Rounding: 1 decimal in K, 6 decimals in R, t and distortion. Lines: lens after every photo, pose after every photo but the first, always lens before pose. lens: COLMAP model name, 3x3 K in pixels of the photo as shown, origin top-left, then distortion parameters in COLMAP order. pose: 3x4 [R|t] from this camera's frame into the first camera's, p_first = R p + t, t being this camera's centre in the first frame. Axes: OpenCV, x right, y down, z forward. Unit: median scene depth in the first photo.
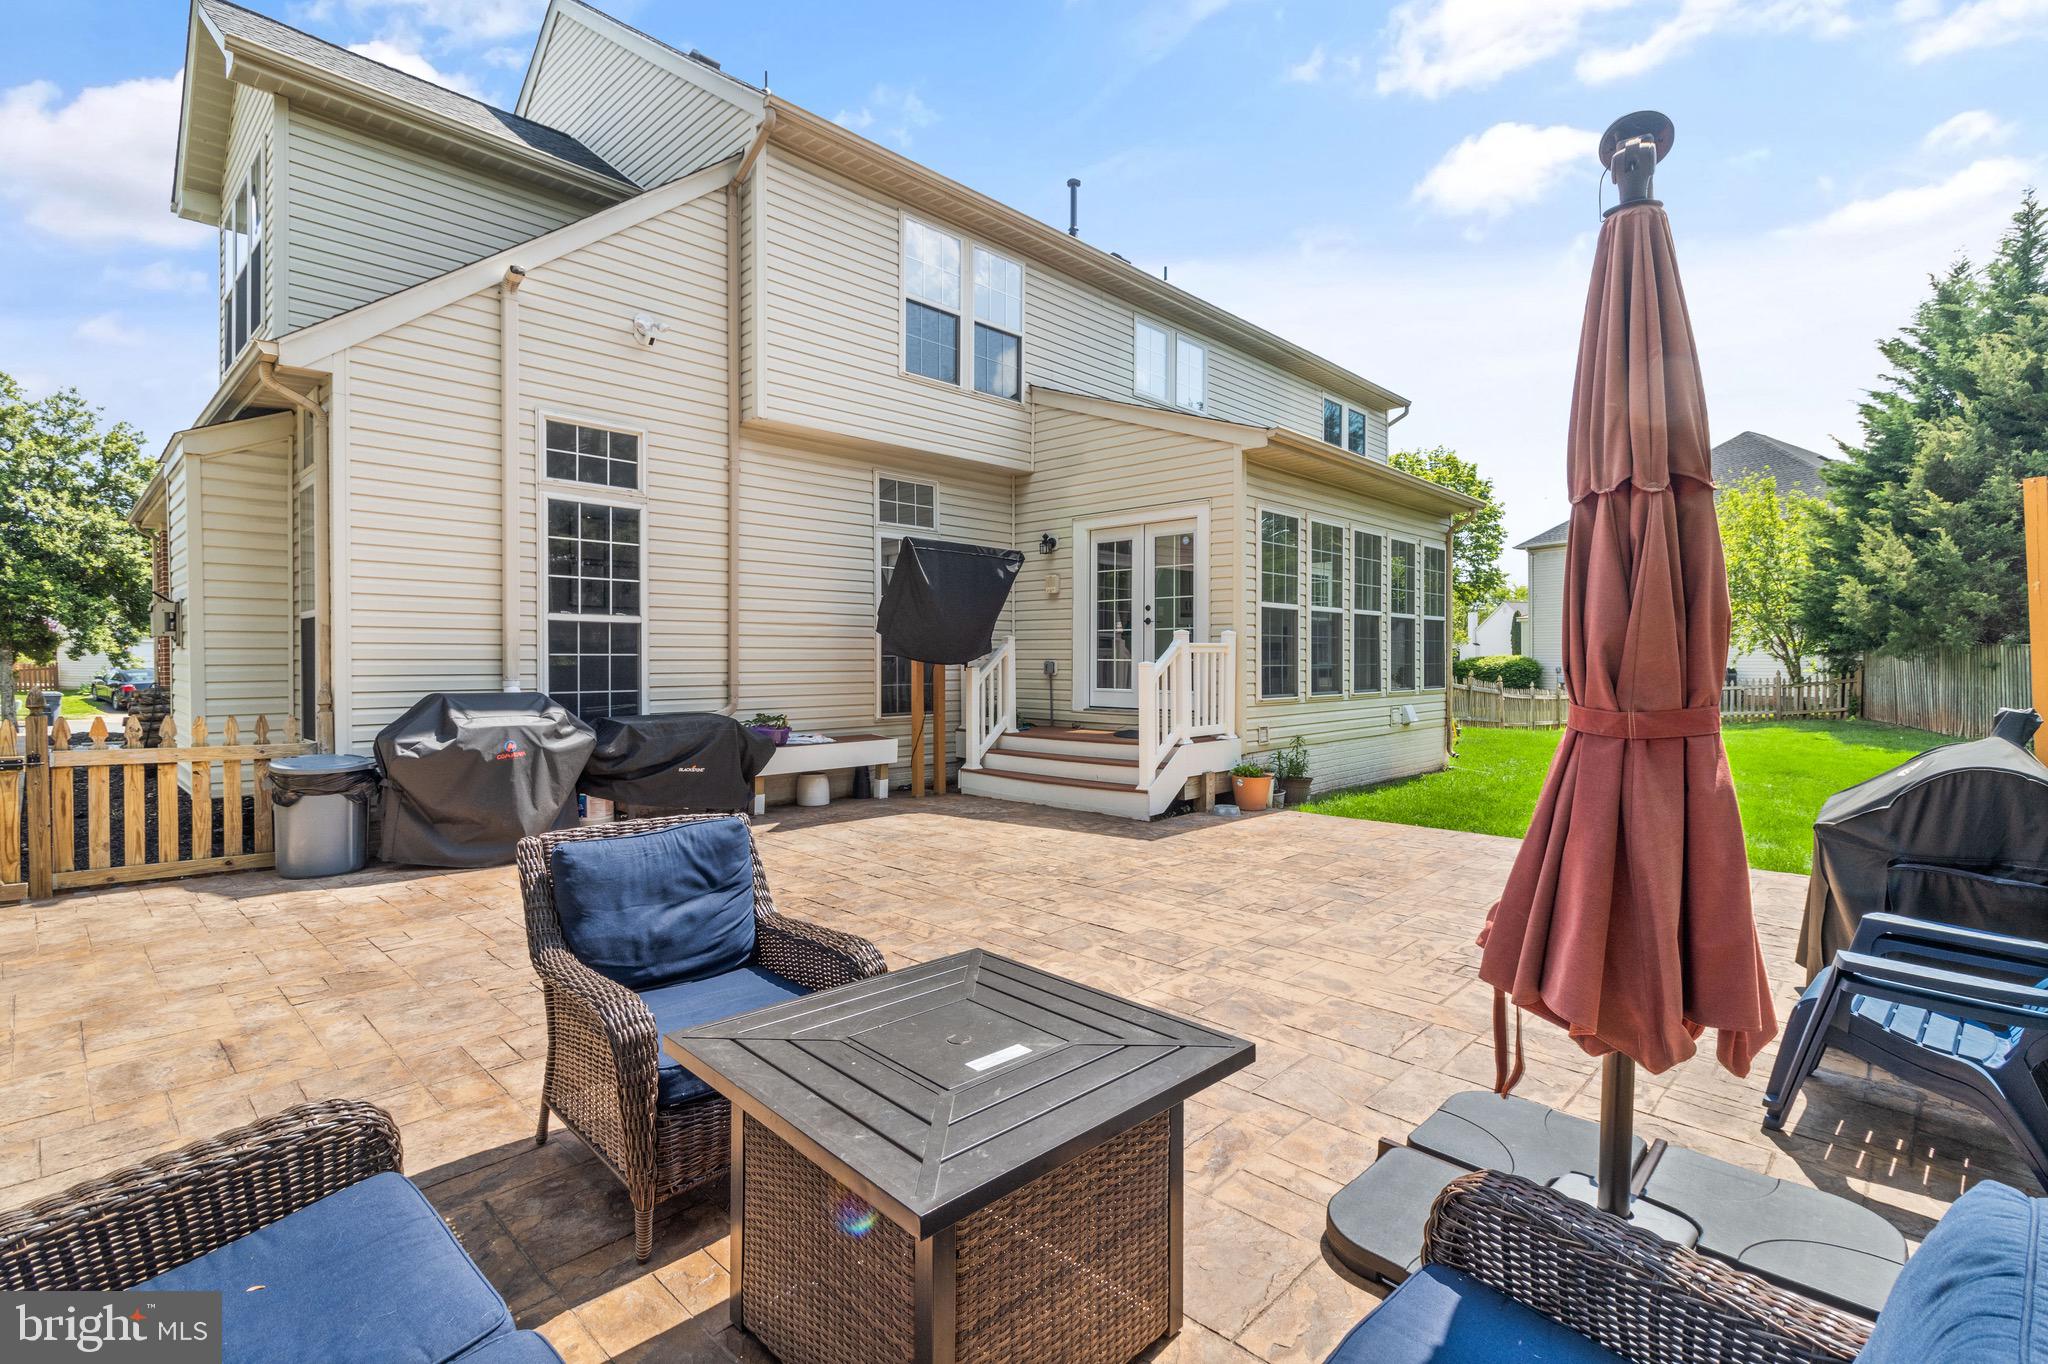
lens RADIAL K [[942.4, 0, 1018.7], [0, 942.4, 667.8], [0, 0, 1]] dist [-0.003210, -0.000104]
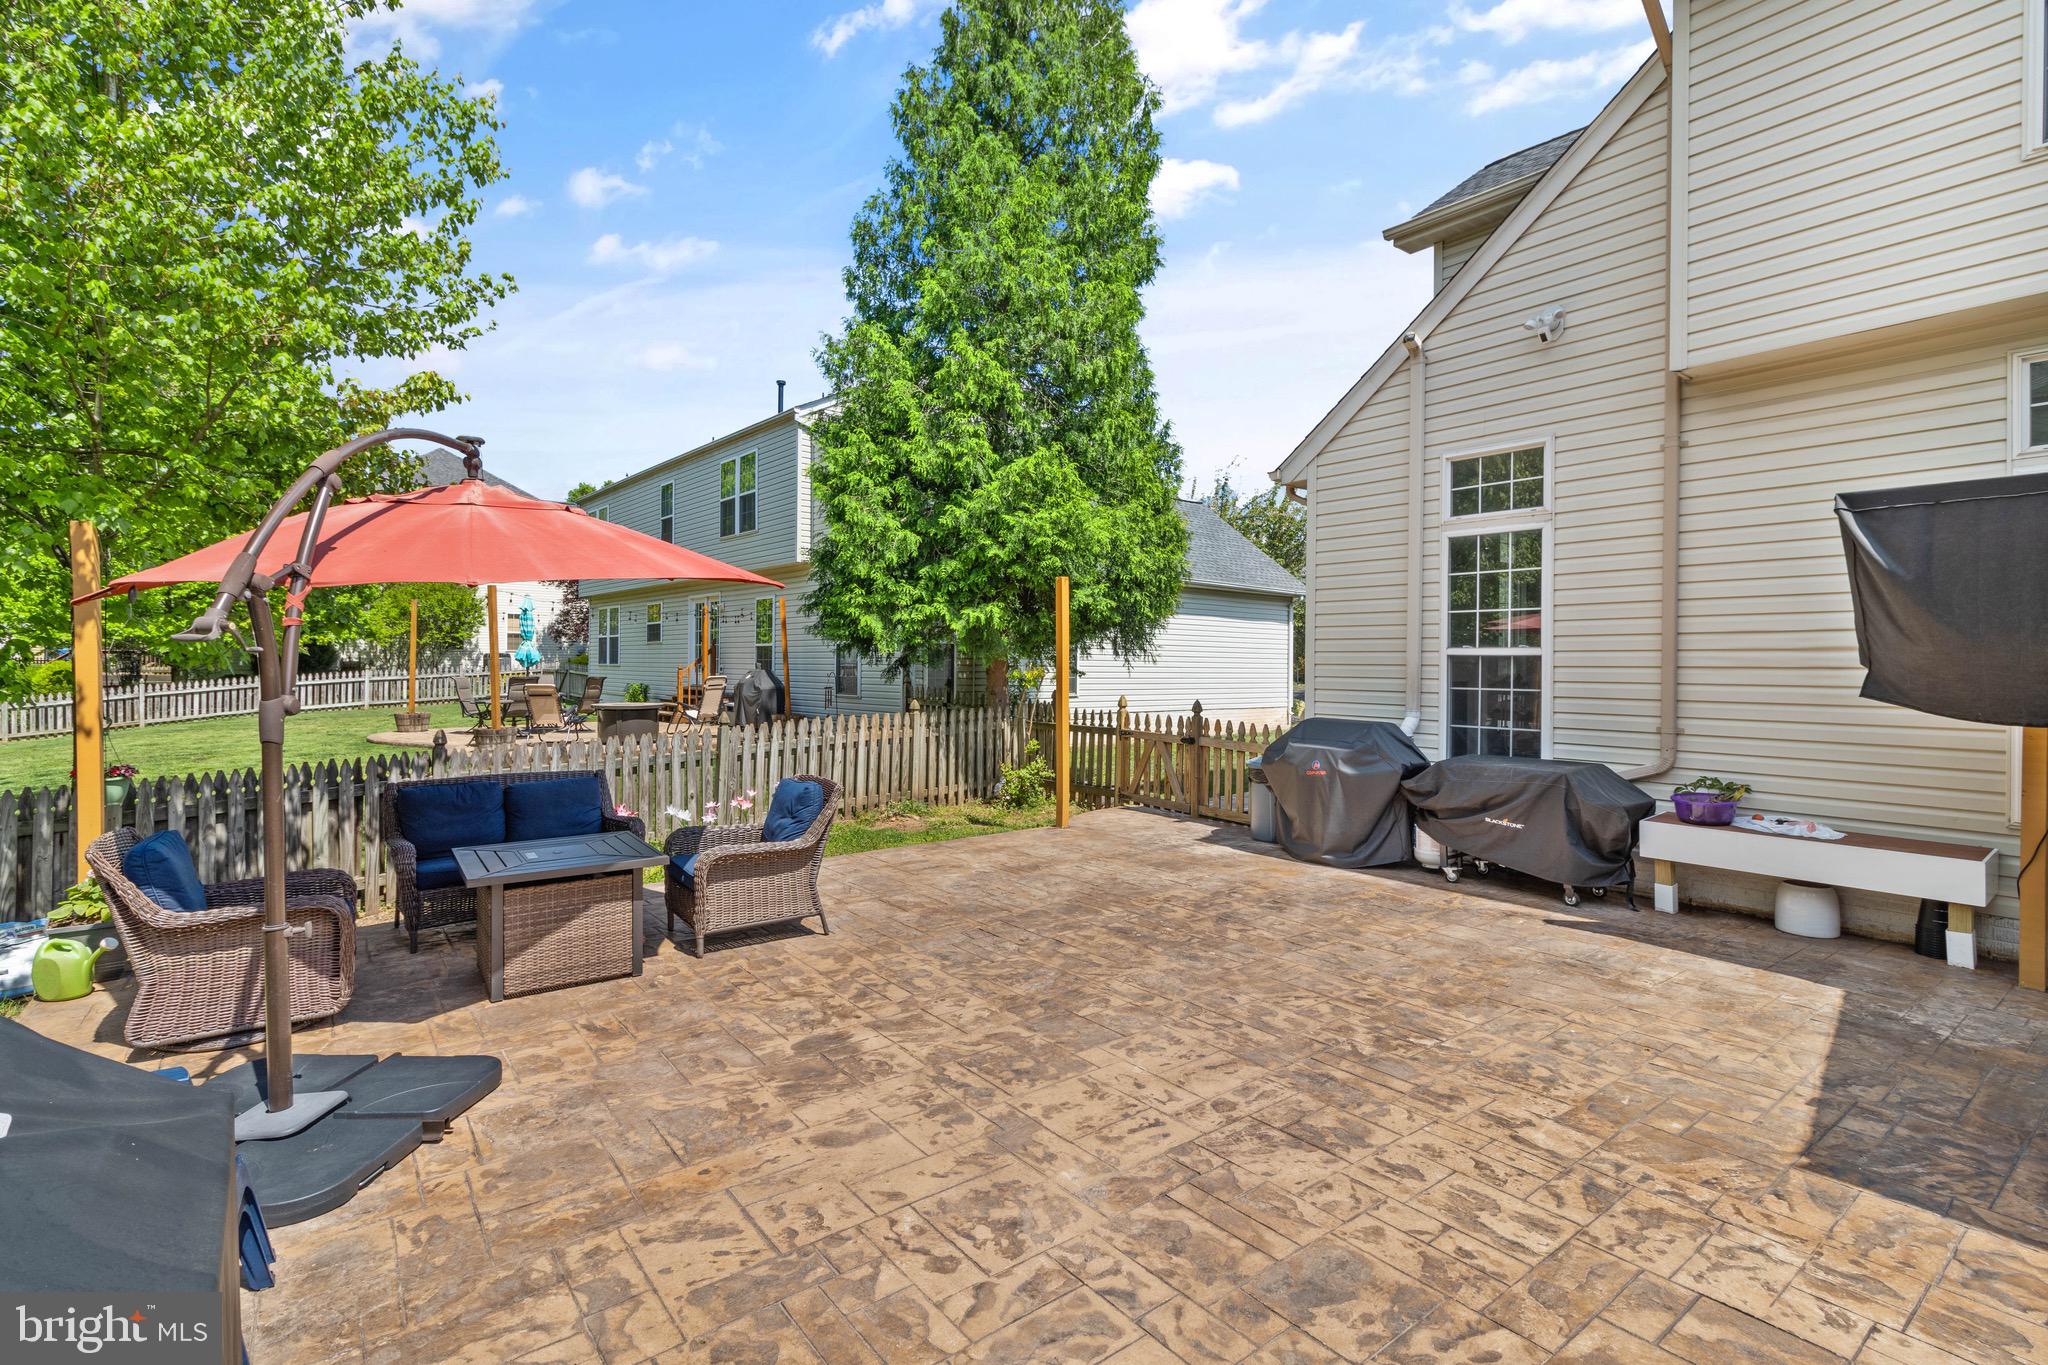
lens RADIAL K [[942.4, 0, 1019.4], [0, 942.4, 676.4], [0, 0, 1]] dist [-0.003210, -0.000104]
pose [[-0.142488, 0.007481, -0.989768, 0.604610], [-0.019474, 0.999757, 0.010360, -0.029933], [0.989605, 0.020751, -0.142308, 0.701894]]
